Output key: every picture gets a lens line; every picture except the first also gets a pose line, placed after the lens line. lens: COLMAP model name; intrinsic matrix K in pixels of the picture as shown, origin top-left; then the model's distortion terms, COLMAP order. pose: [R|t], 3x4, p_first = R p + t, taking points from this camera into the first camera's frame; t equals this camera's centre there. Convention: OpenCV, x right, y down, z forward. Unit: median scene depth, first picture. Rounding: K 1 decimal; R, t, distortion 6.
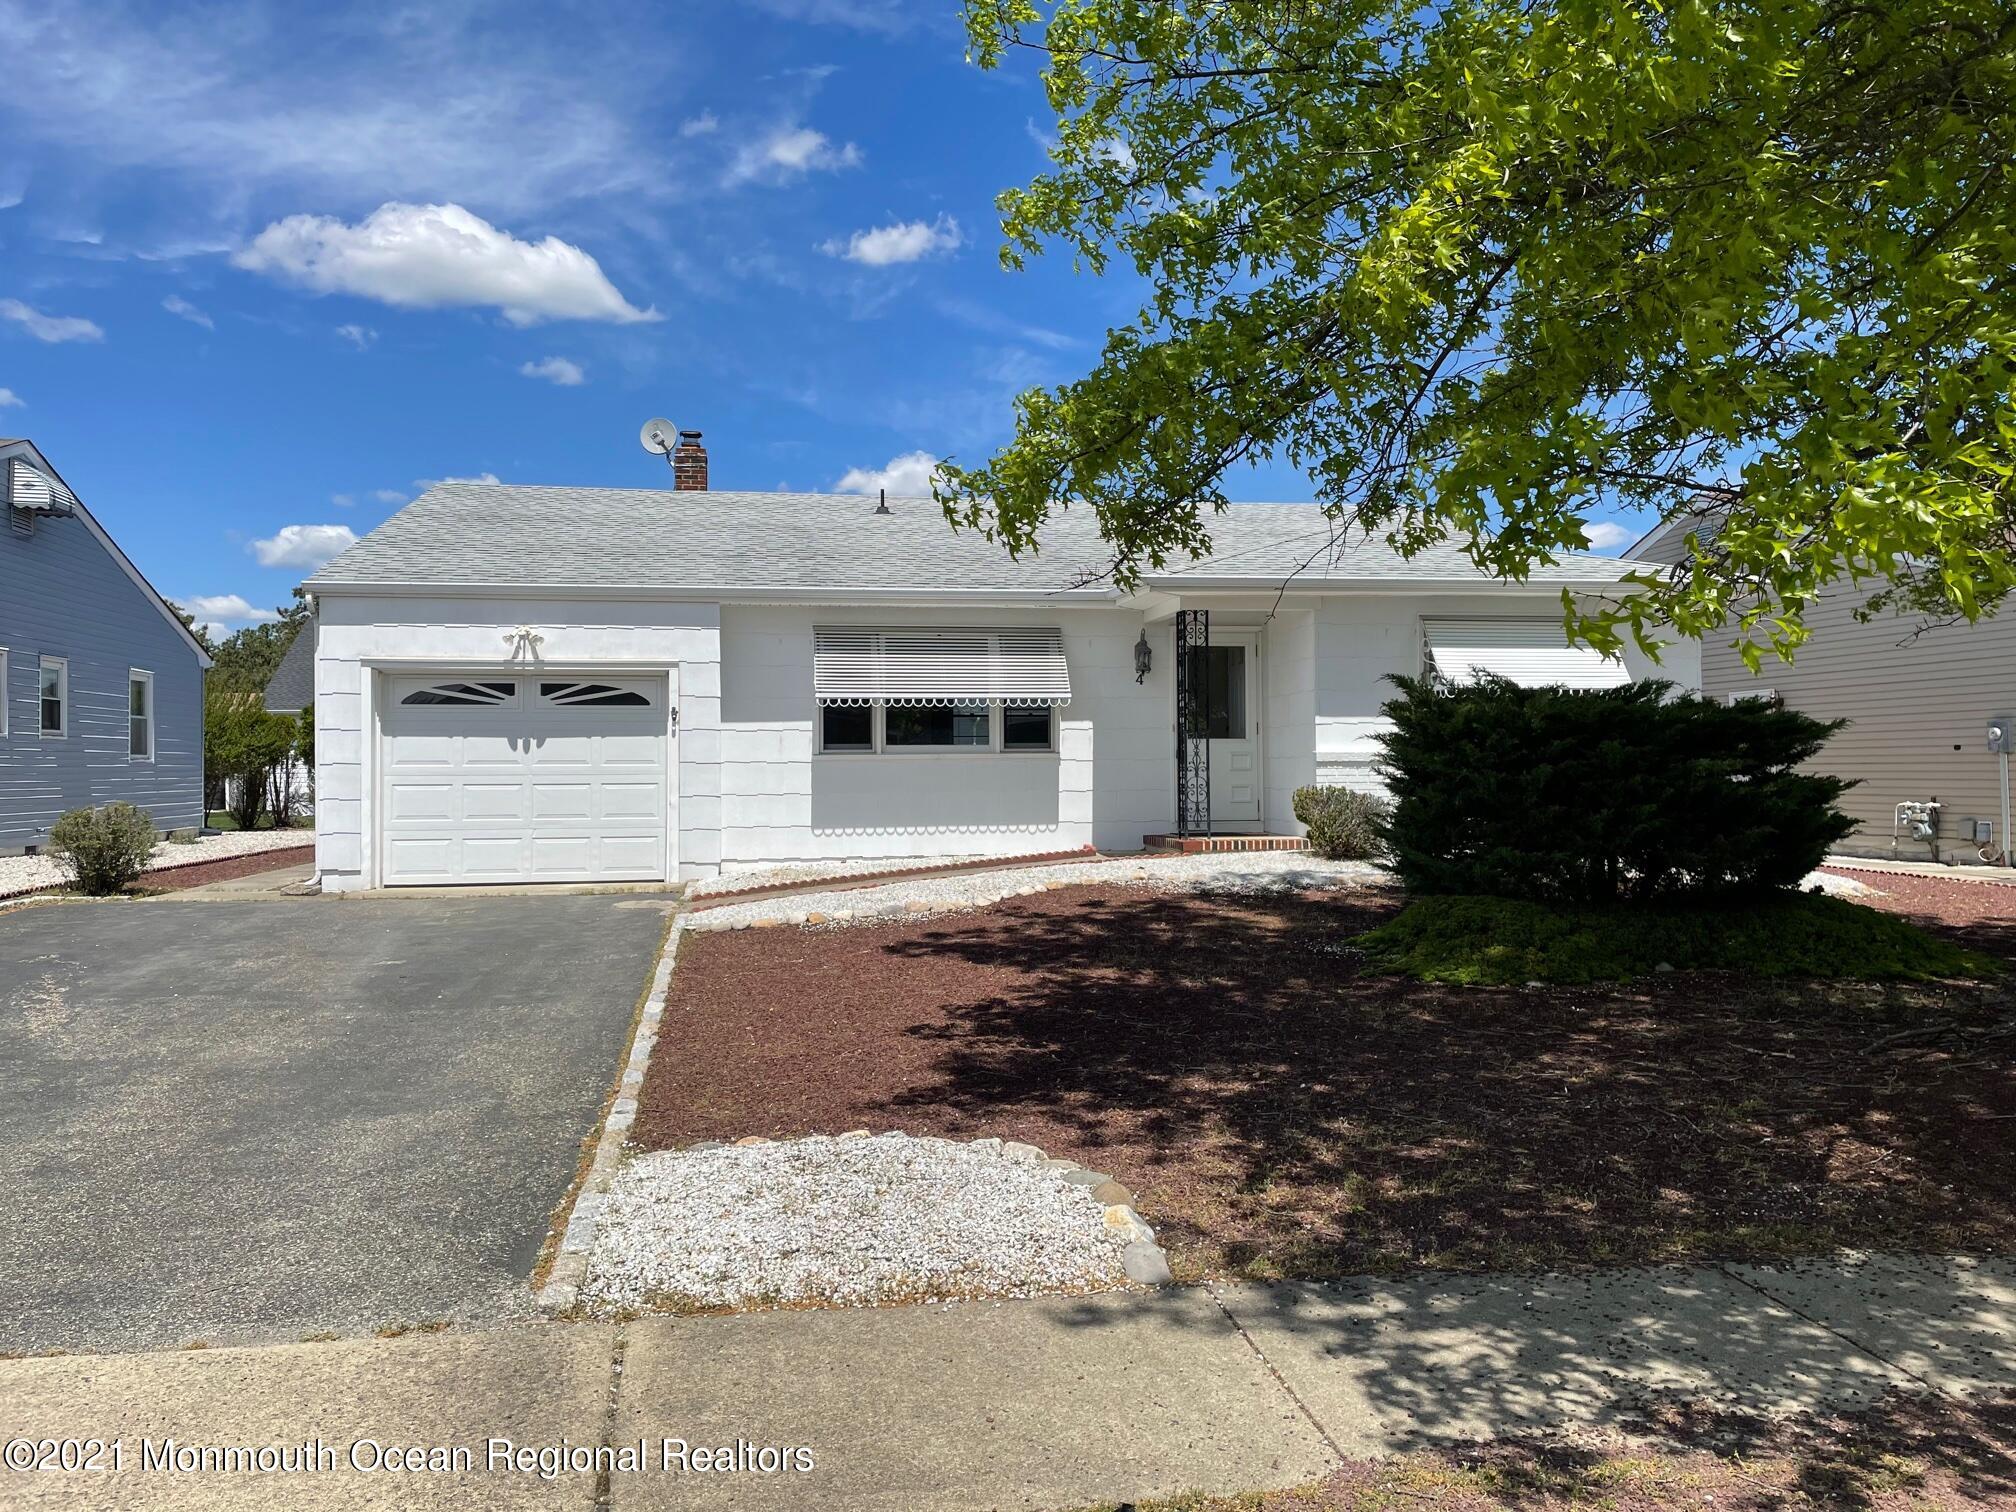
lens RADIAL K [[1523.2, 0, 1008.4], [0, 1523.2, 743.6], [0, 0, 1]] dist [0.116294, -0.154390]
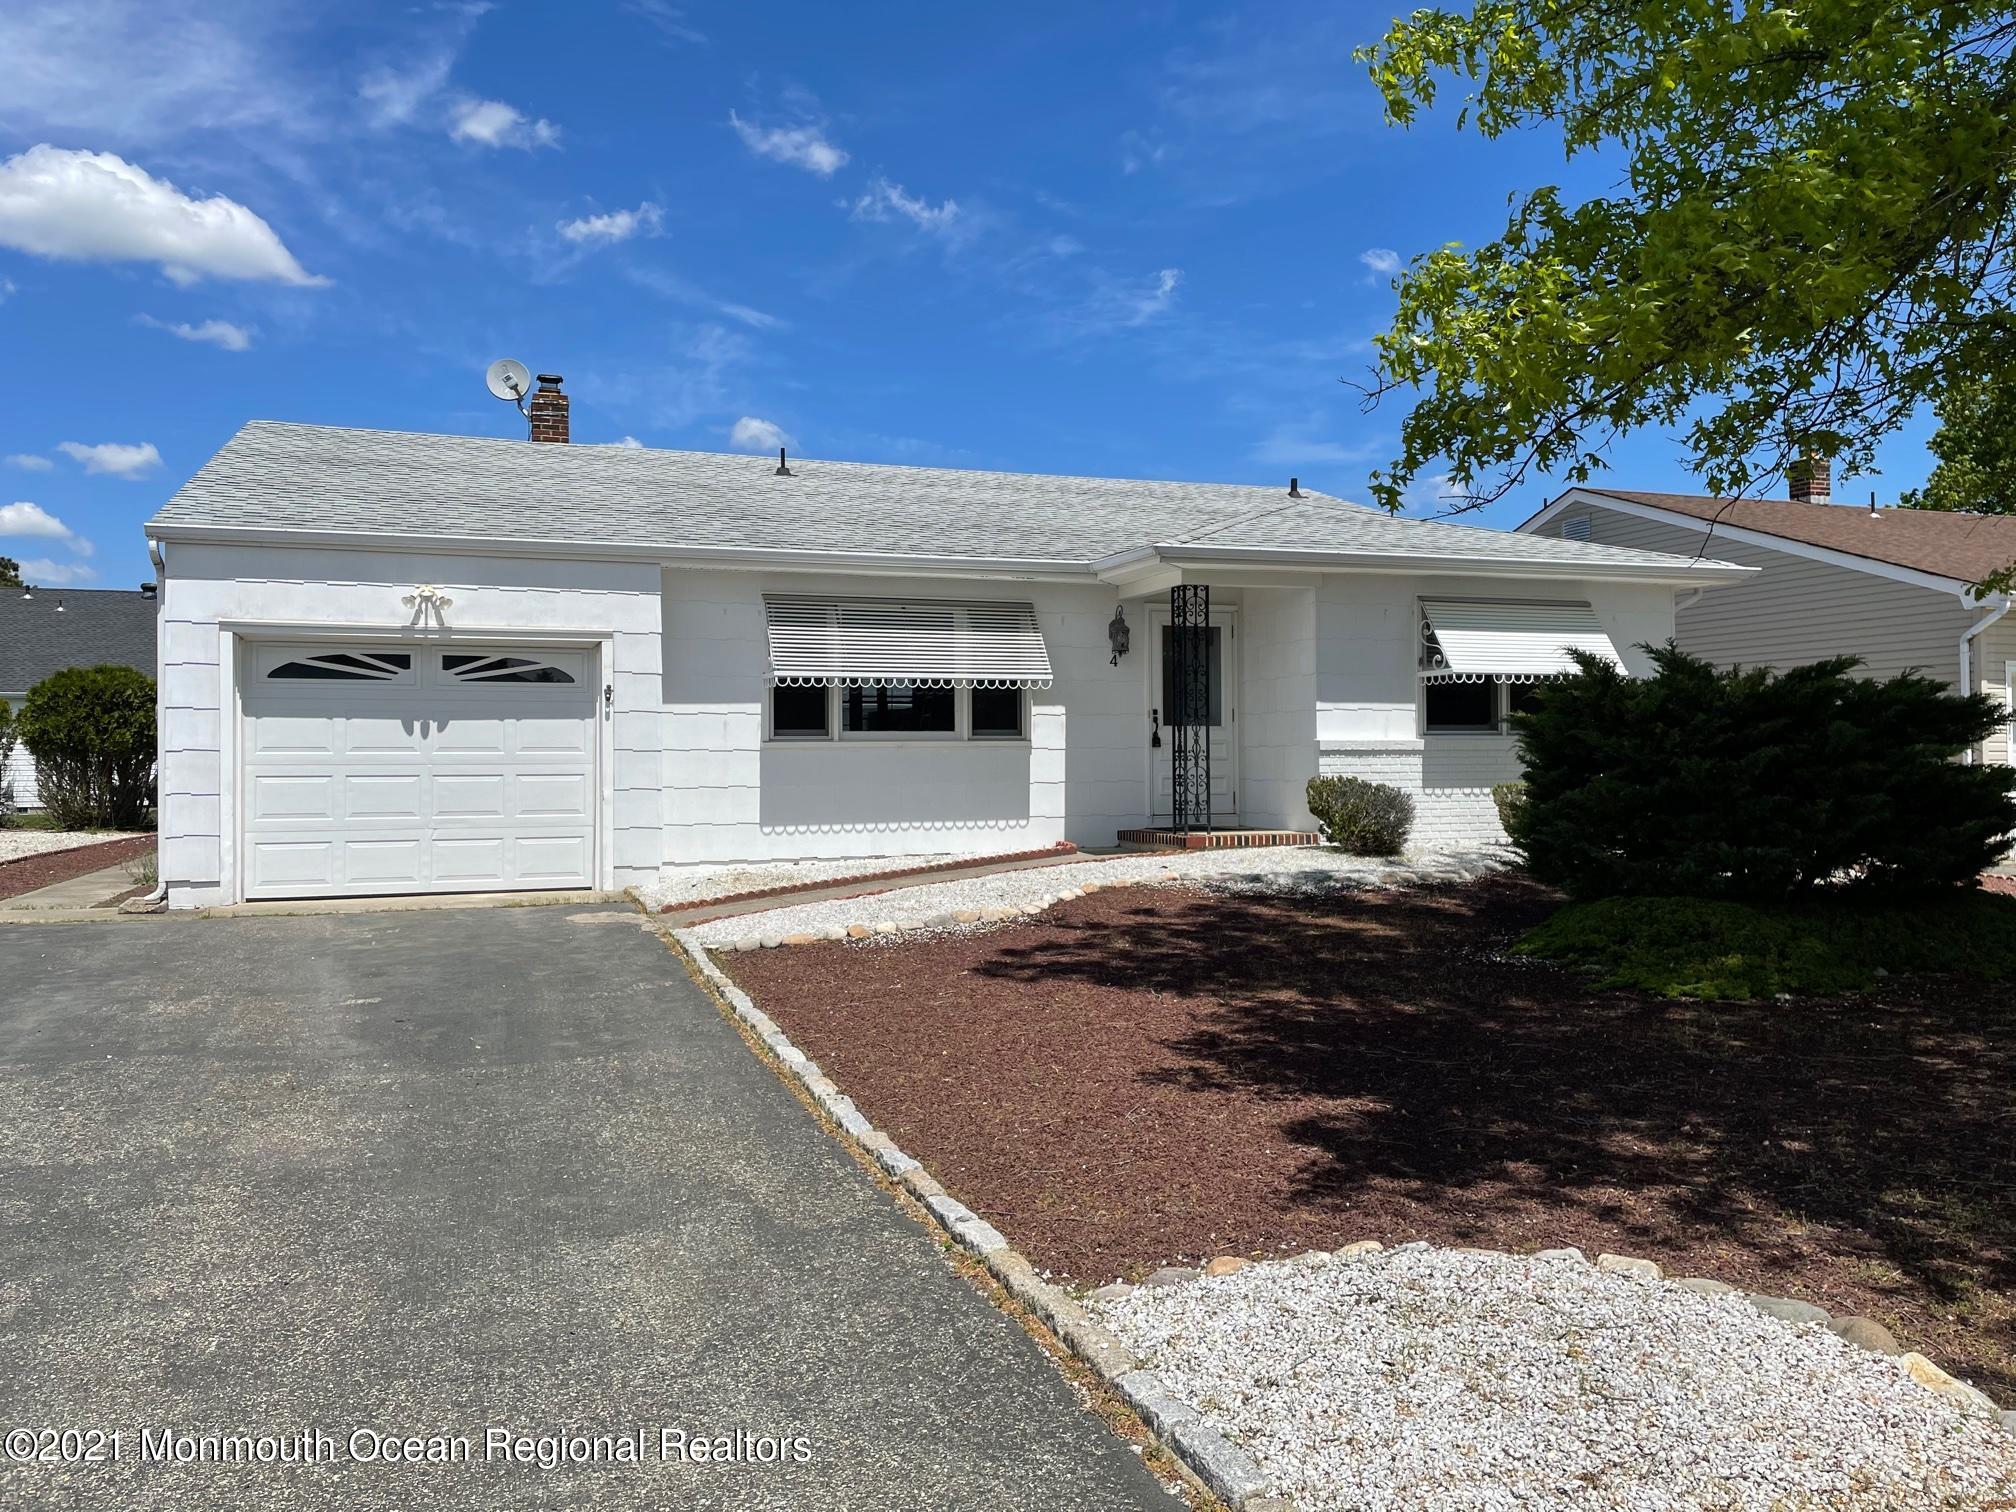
lens RADIAL K [[1523.2, 0, 1008.4], [0, 1523.2, 743.6], [0, 0, 1]] dist [0.116294, -0.154390]
pose [[0.983762, 0.002535, 0.179458, -0.151854], [-0.003259, 0.999988, 0.003739, 0.004884], [-0.179447, -0.004263, 0.983758, 0.118168]]
